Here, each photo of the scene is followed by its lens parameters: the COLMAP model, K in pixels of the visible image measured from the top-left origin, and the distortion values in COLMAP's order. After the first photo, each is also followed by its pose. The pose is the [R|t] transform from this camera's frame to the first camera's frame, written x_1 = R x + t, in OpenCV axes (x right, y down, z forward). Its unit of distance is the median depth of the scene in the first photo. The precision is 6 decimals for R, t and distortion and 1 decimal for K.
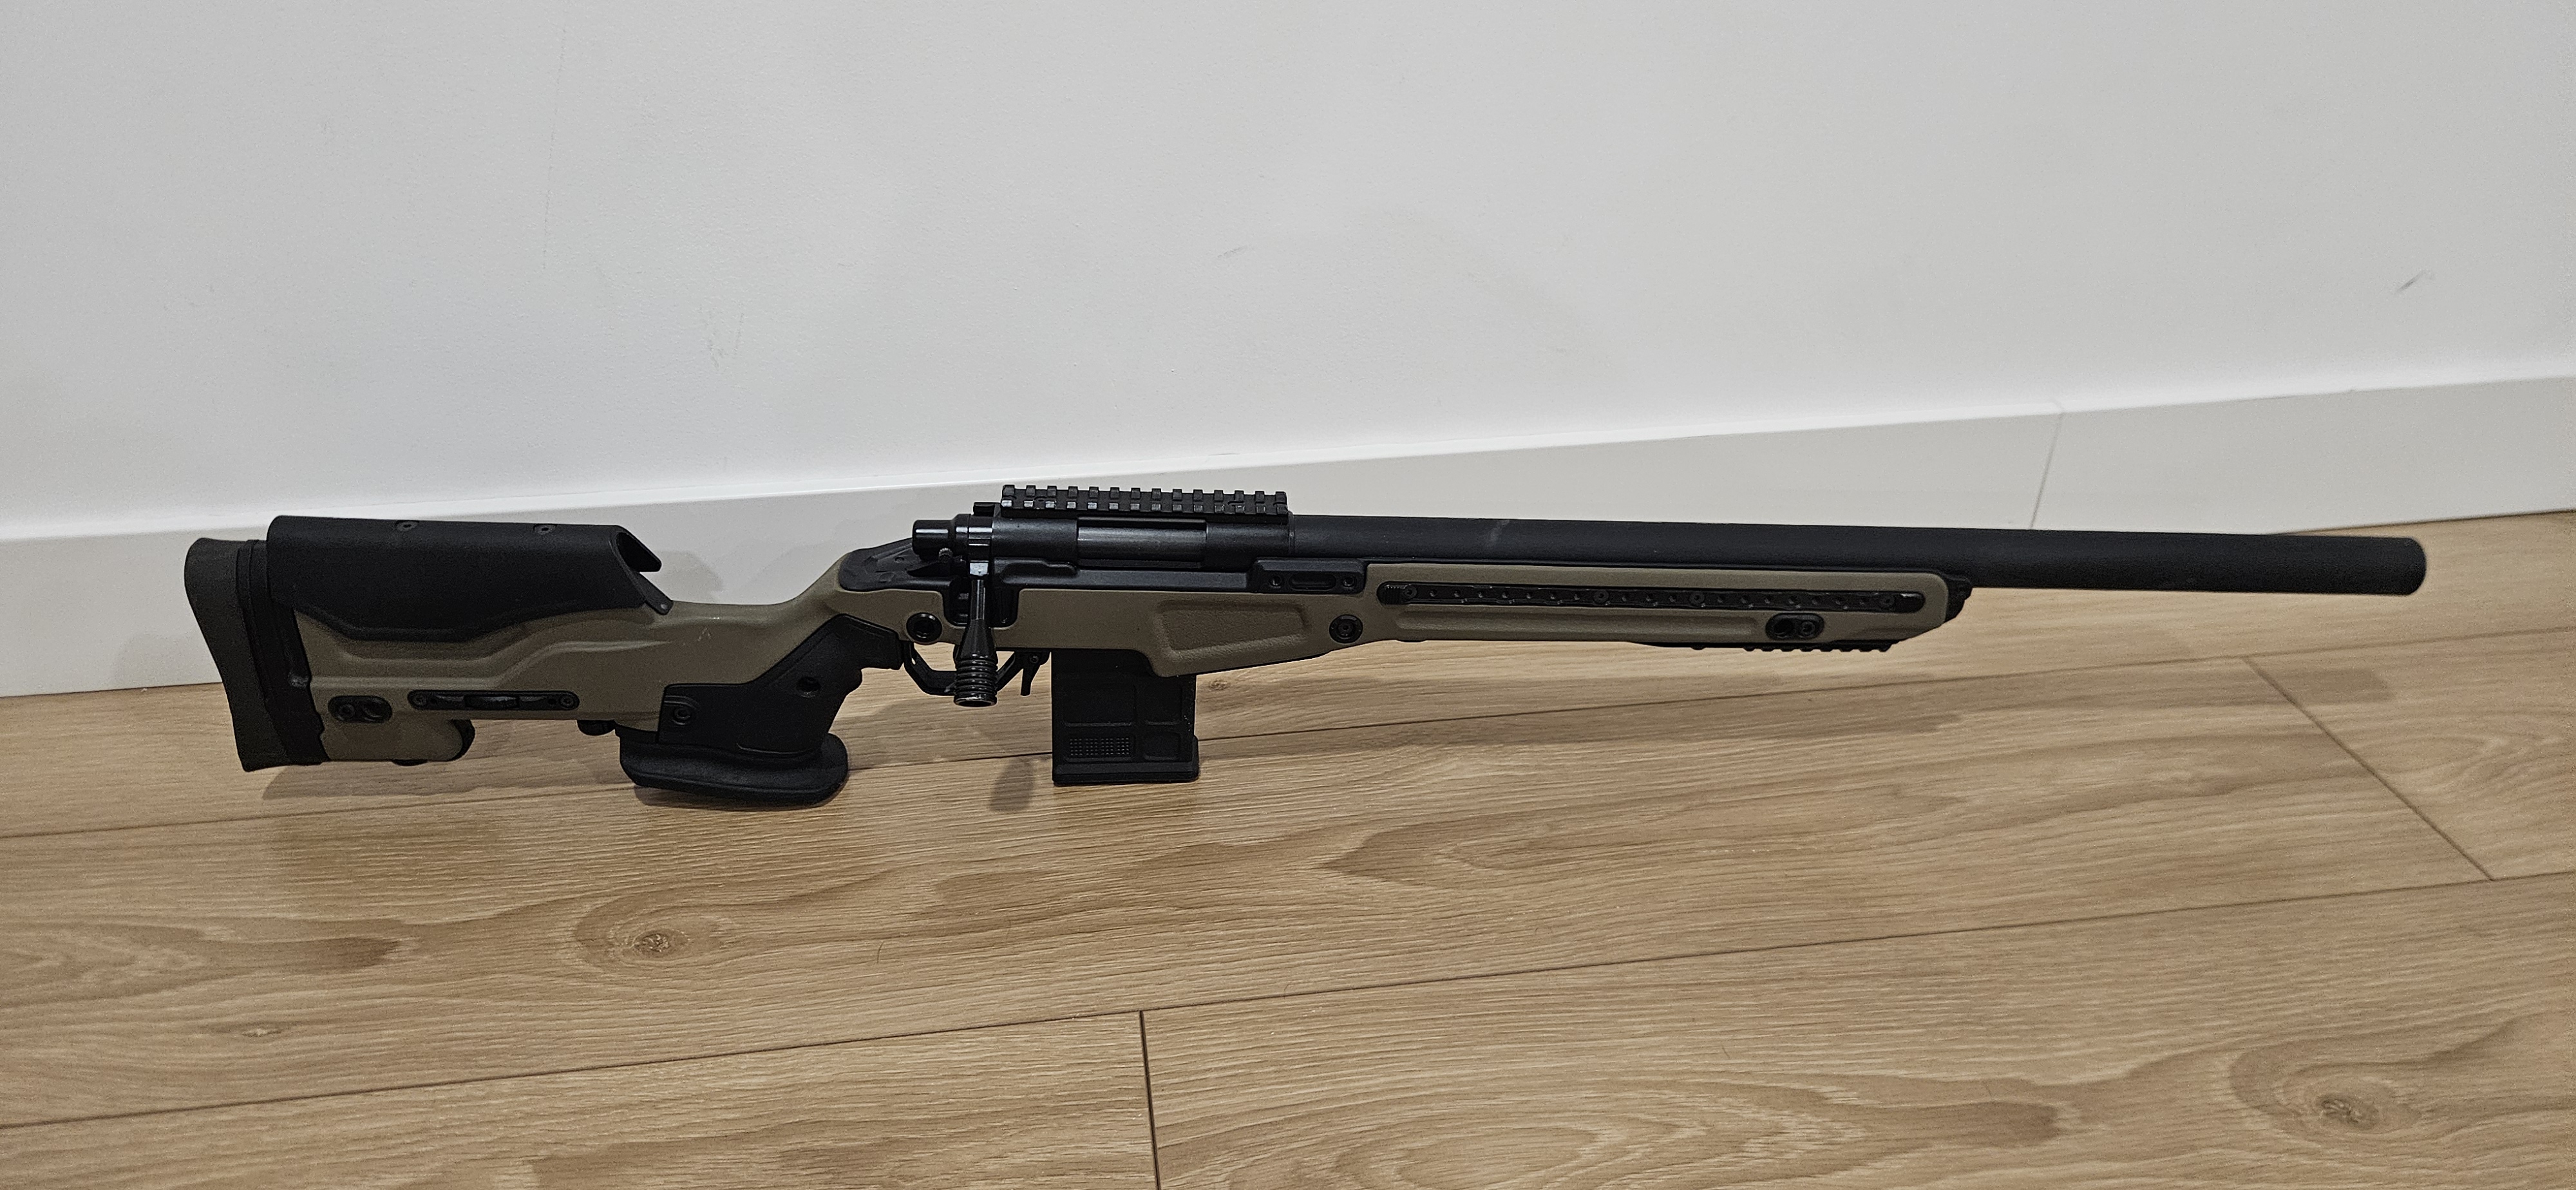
lens RADIAL K [[1825.4, 0, 1262.3], [0, 1825.4, 598.6], [0, 0, 1]] dist [0.066779, -0.073226]
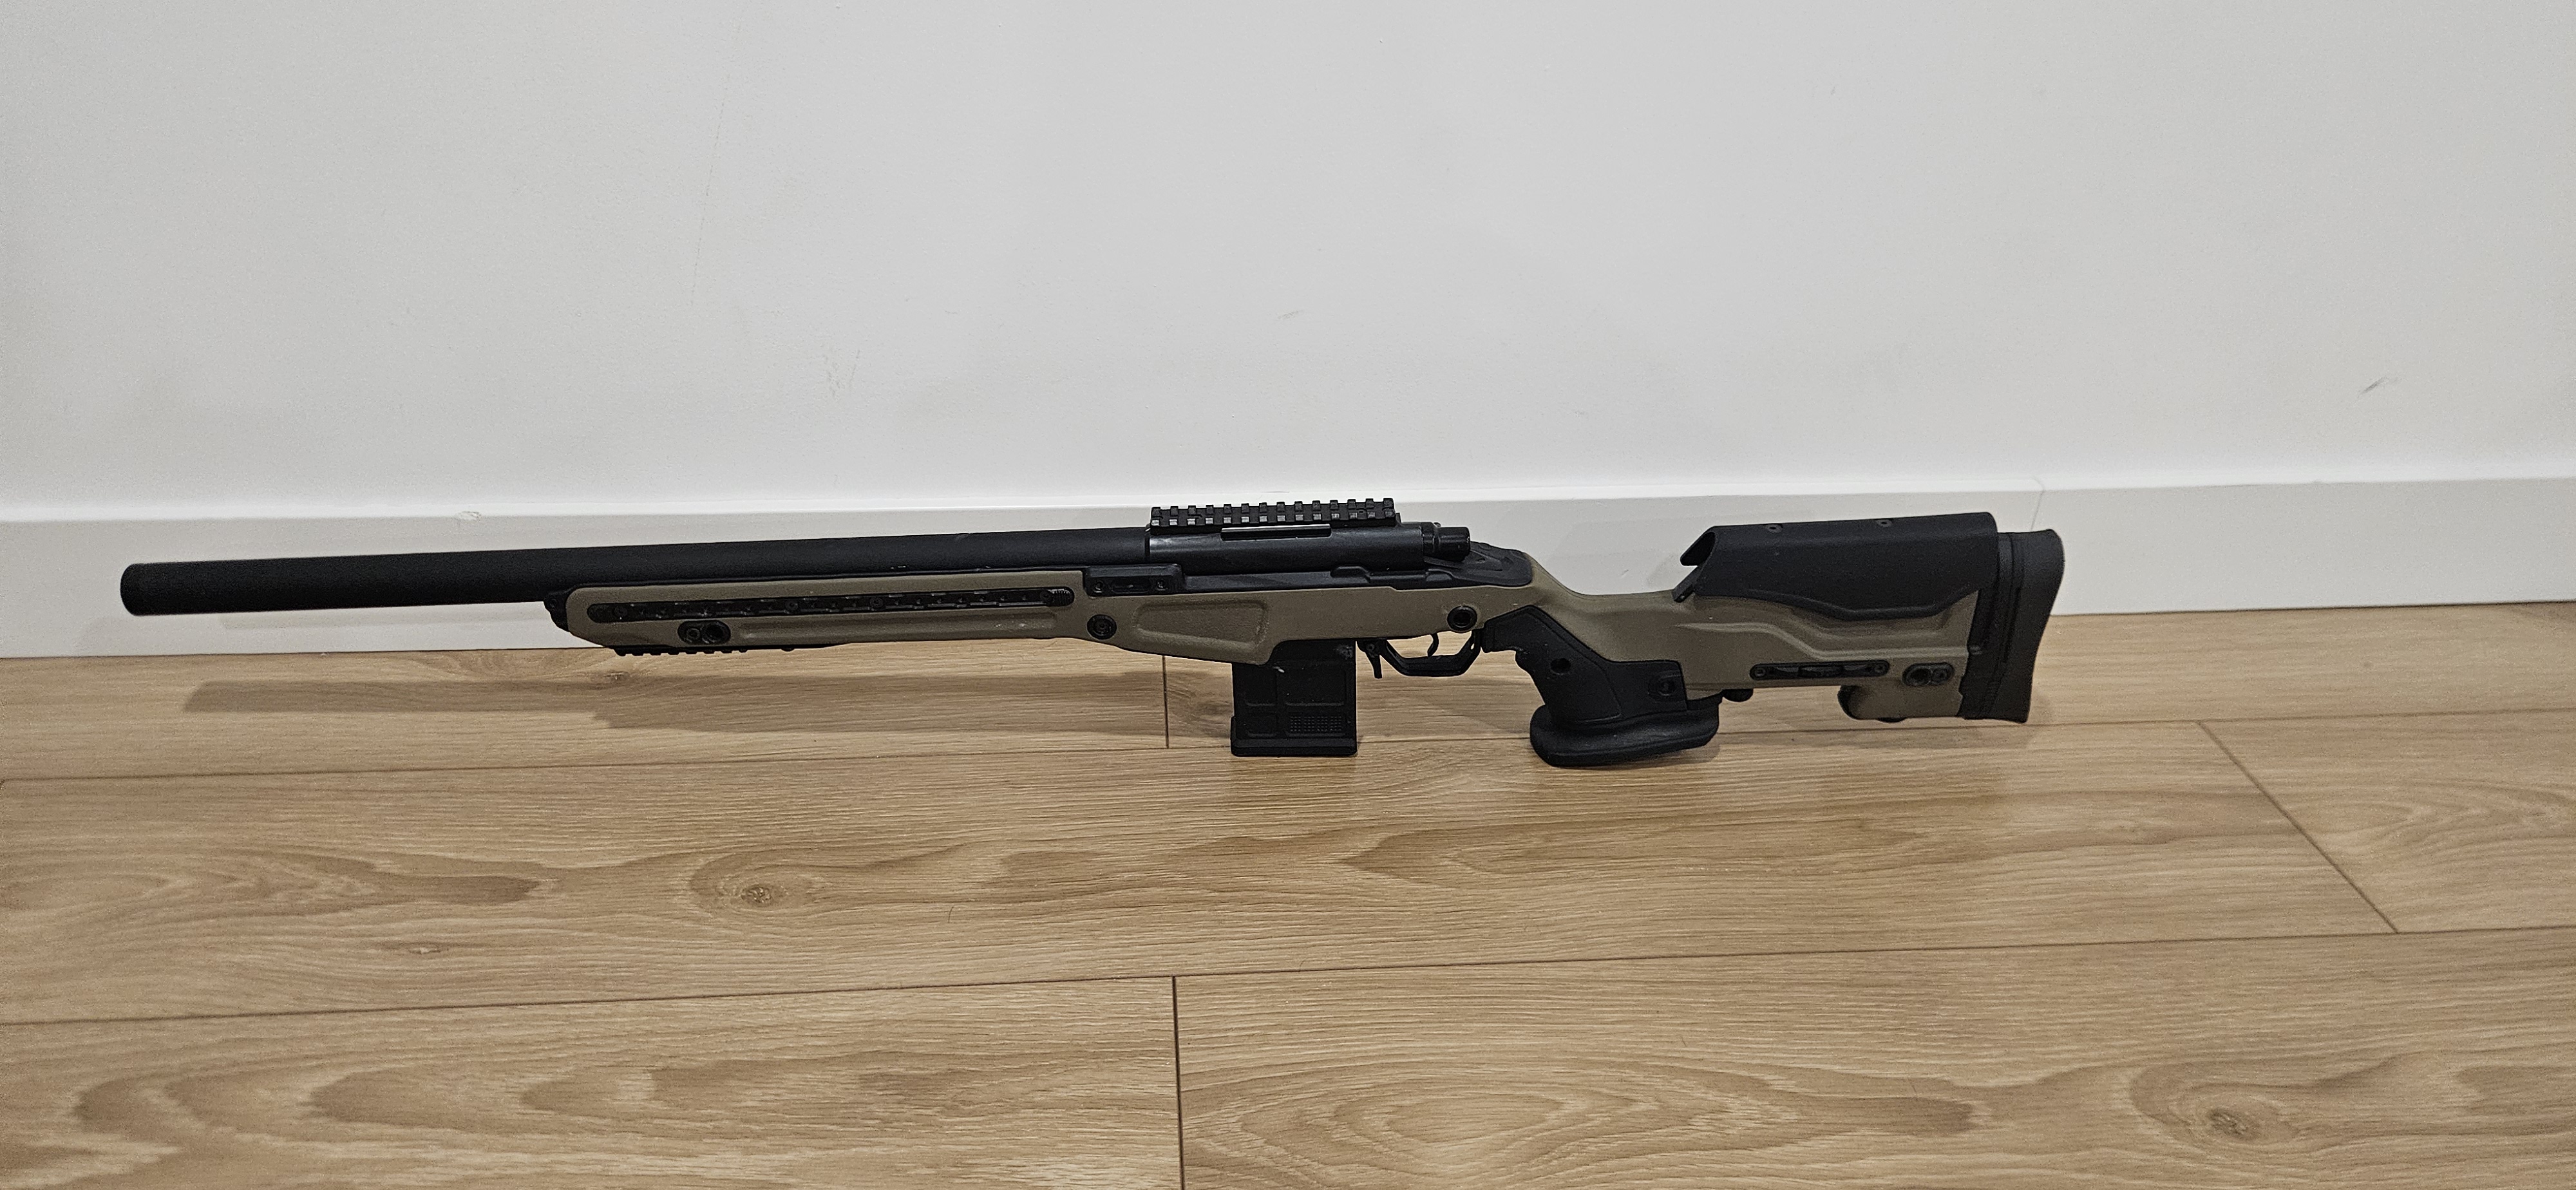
lens RADIAL K [[1825.4, 0, 1262.3], [0, 1825.4, 598.6], [0, 0, 1]] dist [0.066779, -0.073226]
pose [[0.998096, 0.049651, -0.036605, 0.018763], [-0.050101, 0.998678, -0.011485, -0.001032], [0.035986, 0.013298, 0.999264, -0.143781]]
